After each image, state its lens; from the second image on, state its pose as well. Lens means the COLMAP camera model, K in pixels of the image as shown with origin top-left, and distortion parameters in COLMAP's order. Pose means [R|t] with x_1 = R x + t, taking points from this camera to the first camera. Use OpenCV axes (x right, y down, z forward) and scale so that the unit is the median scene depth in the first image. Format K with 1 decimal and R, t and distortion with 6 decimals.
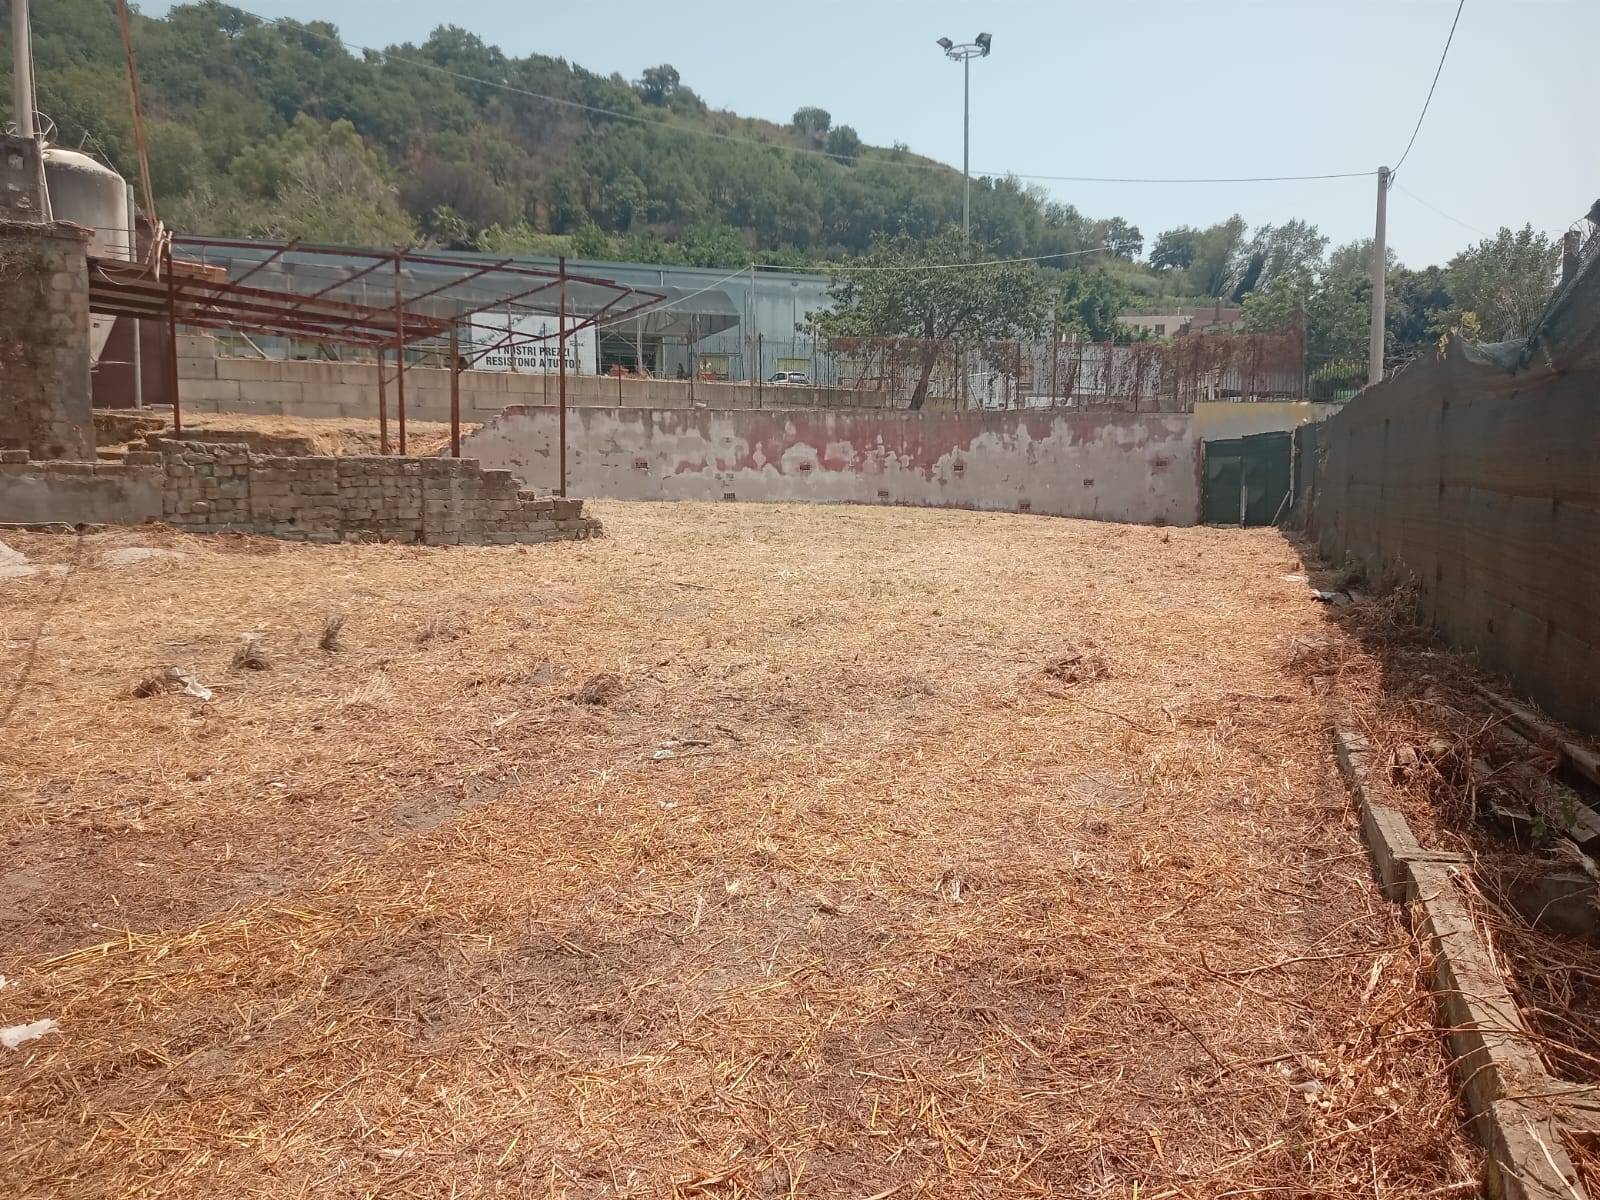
lens RADIAL K [[1145.1, 0, 796.5], [0, 1145.1, 607.8], [0, 0, 1]] dist [0.093587, -0.185022]
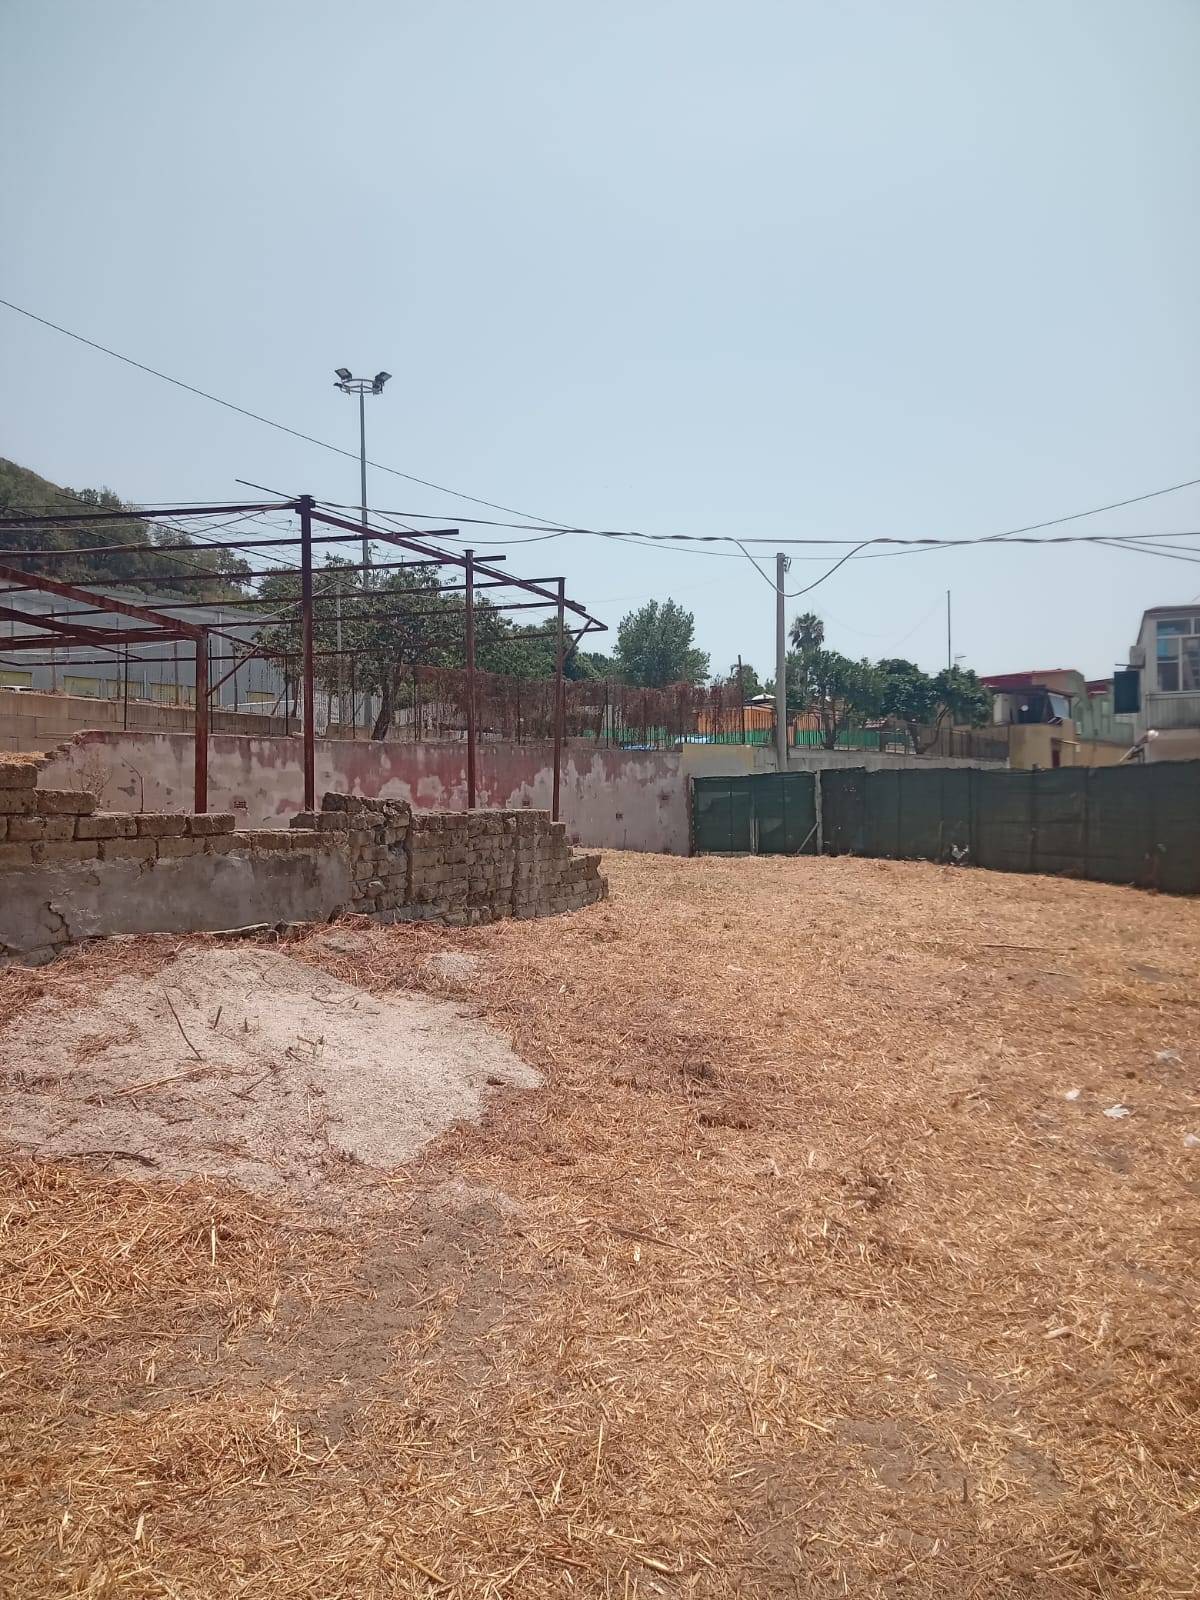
lens RADIAL K [[1162.0, 0, 600.0], [0, 1162.0, 800.0], [0, 0, 1]] dist [0.004972, 0.000991]
pose [[0.811507, -0.008087, 0.584287, -0.955973], [0.073767, 0.993323, -0.088705, -0.078843], [-0.579668, 0.115086, 0.806685, 0.401710]]
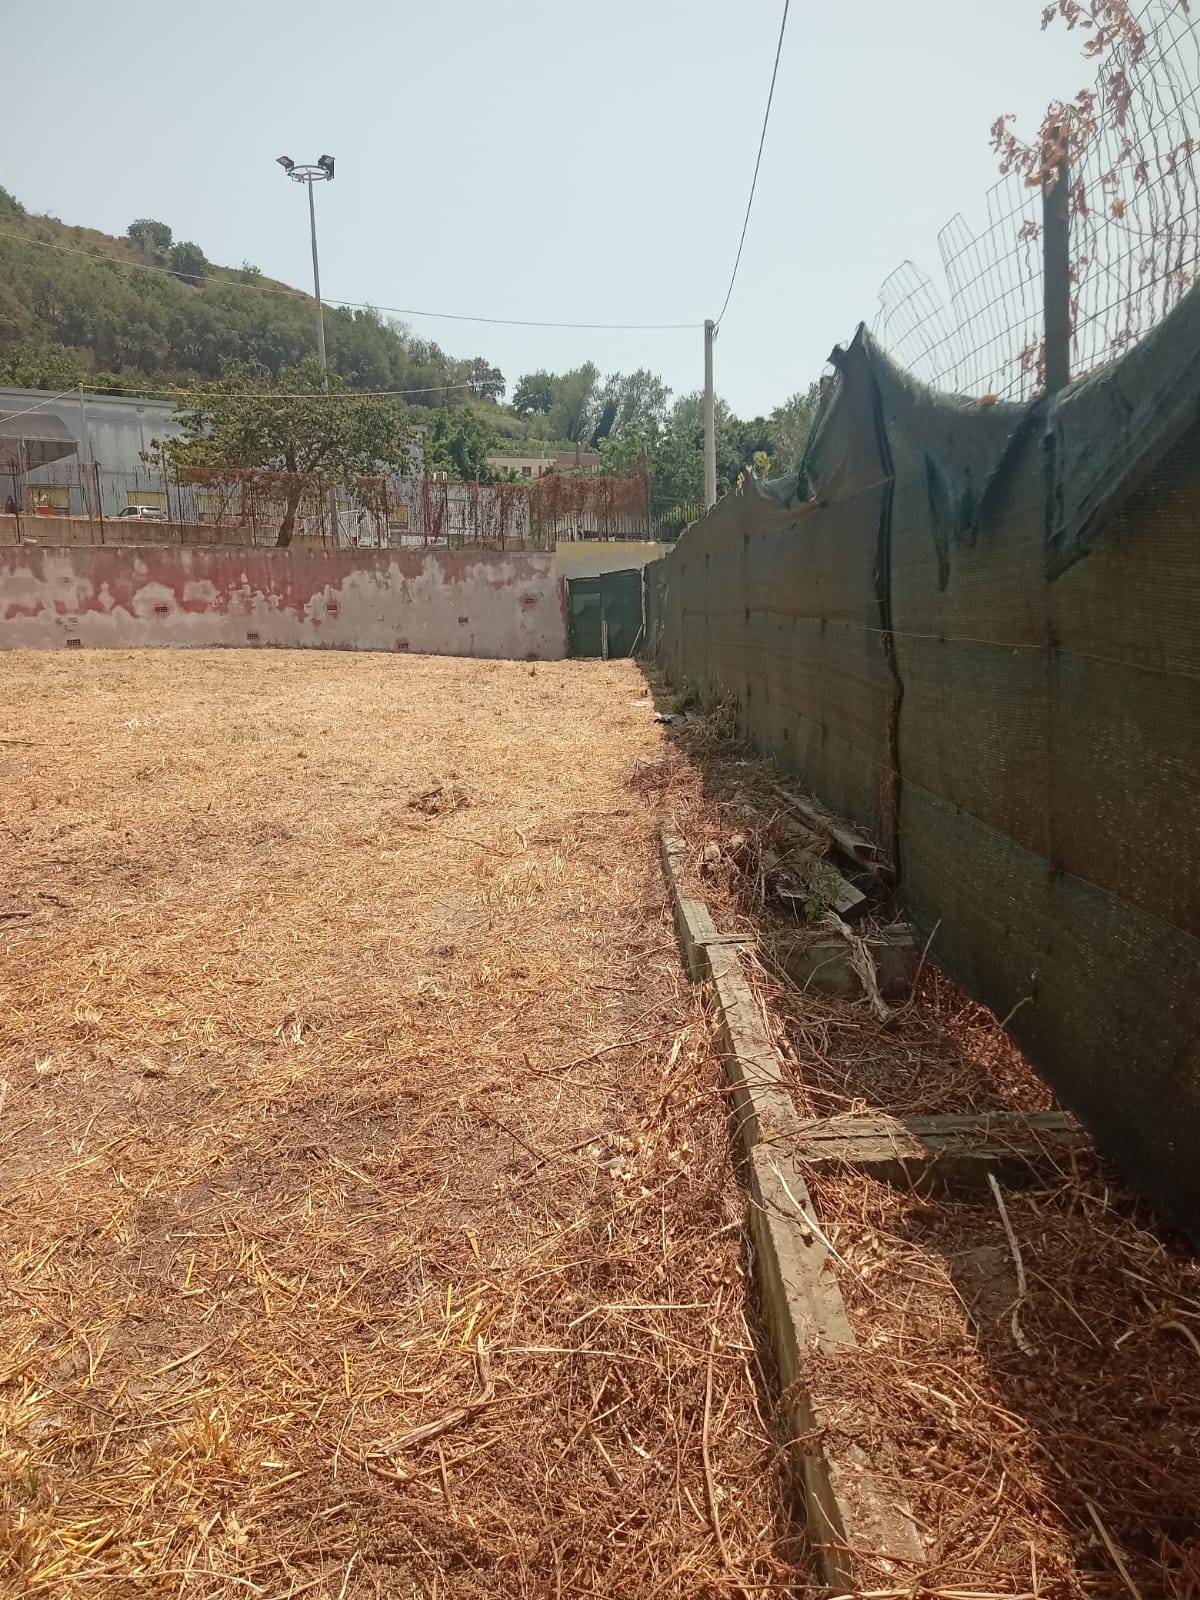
lens RADIAL K [[1145.1, 0, 598.0], [0, 1145.1, 802.1], [0, 0, 1]] dist [0.093587, -0.185022]
pose [[0.938075, -0.076790, 0.337815, 0.024888], [0.061512, 0.996550, 0.055720, 0.004949], [-0.340928, -0.031490, 0.939562, 0.001063]]
